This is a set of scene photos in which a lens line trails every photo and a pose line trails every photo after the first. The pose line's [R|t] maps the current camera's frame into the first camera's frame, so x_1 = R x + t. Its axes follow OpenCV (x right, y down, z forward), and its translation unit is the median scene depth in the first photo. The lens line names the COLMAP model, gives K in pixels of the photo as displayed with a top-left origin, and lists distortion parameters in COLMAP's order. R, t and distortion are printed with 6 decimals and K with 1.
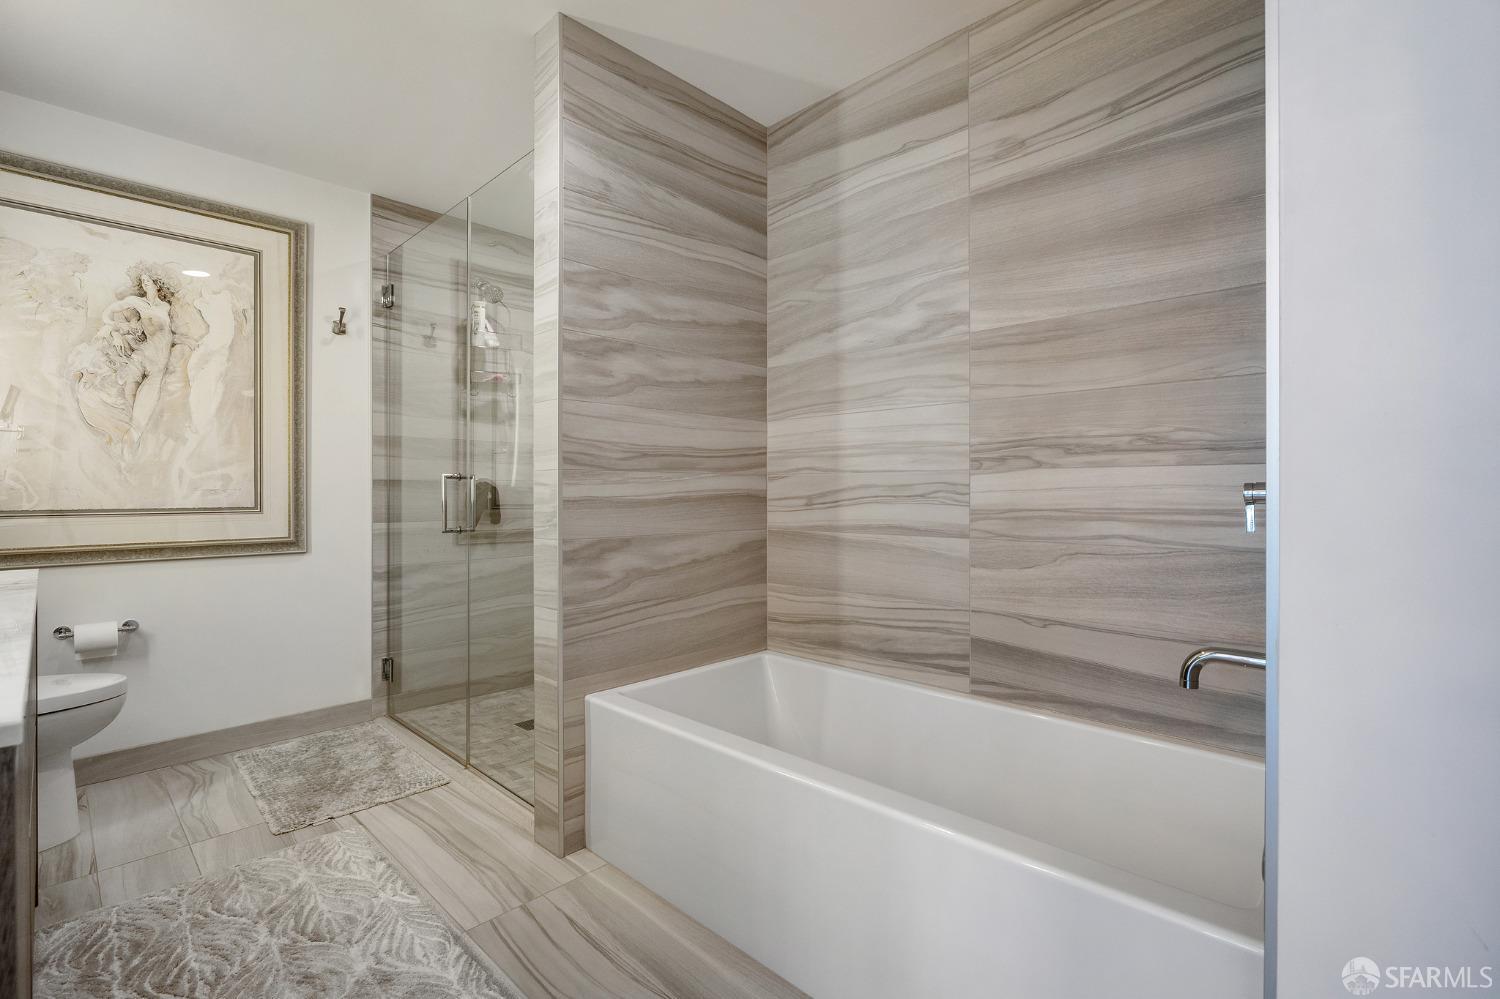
lens RADIAL K [[686.3, 0, 748.9], [0, 686.3, 491.8], [0, 0, 1]] dist [-0.012426, 0.004309]
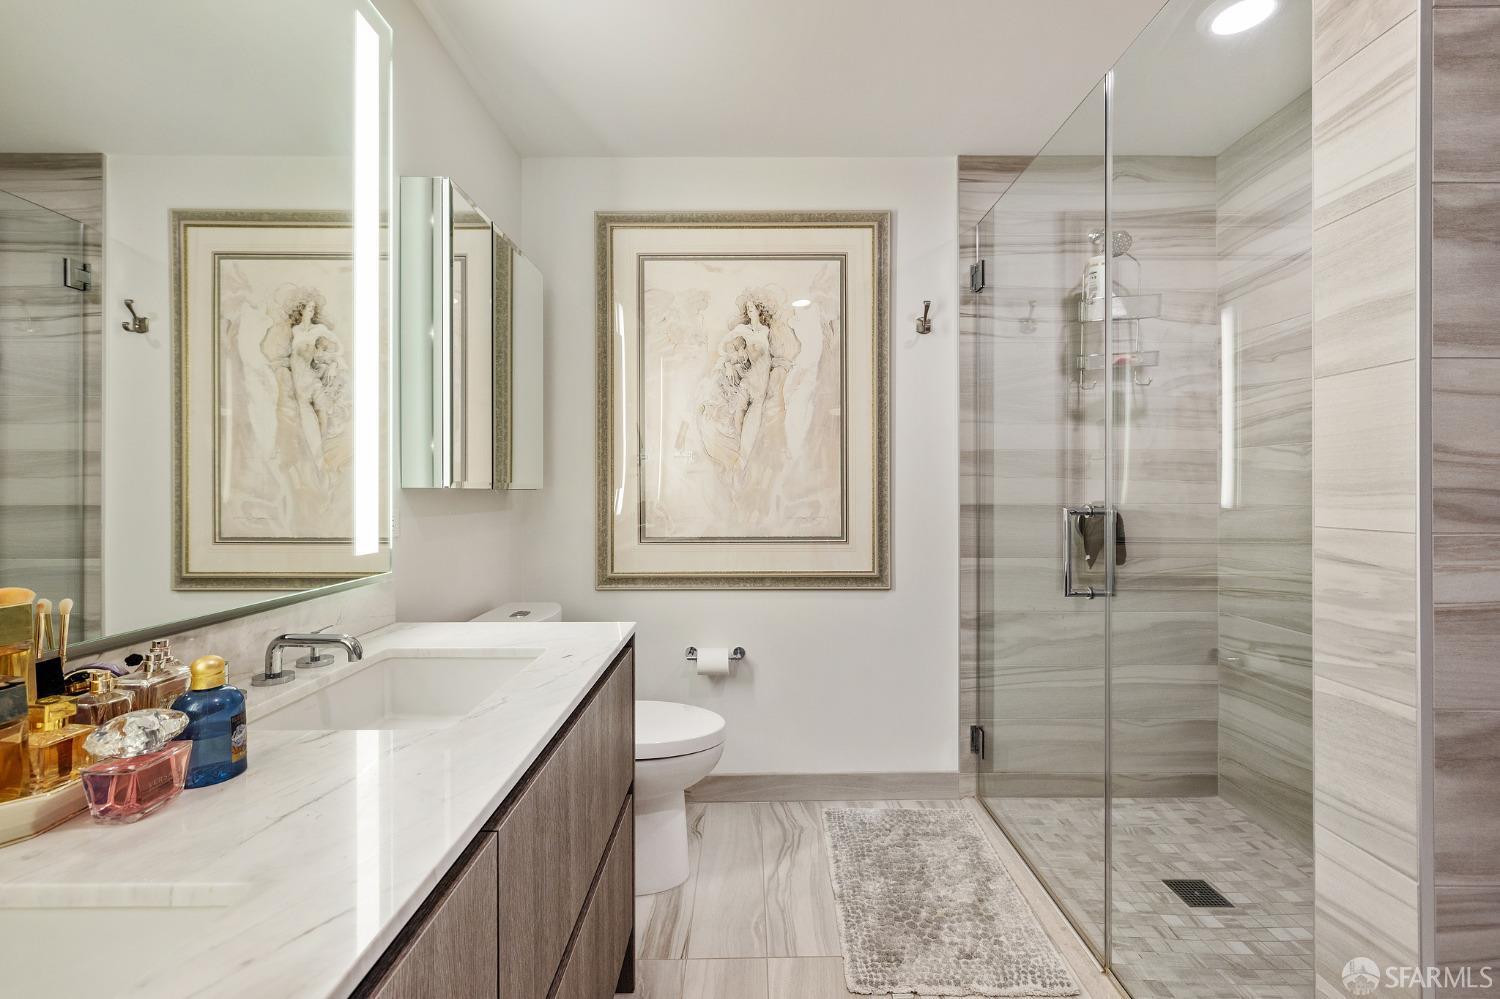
lens RADIAL K [[644.3, 0, 752.4], [0, 644.3, 495.4], [0, 0, 1]] dist [-0.003707, 0.001523]
pose [[0.703100, 0.005470, -0.711070, -0.205381], [0.002174, 0.999949, 0.009842, -0.042994], [0.711087, -0.008466, 0.703053, 0.326150]]
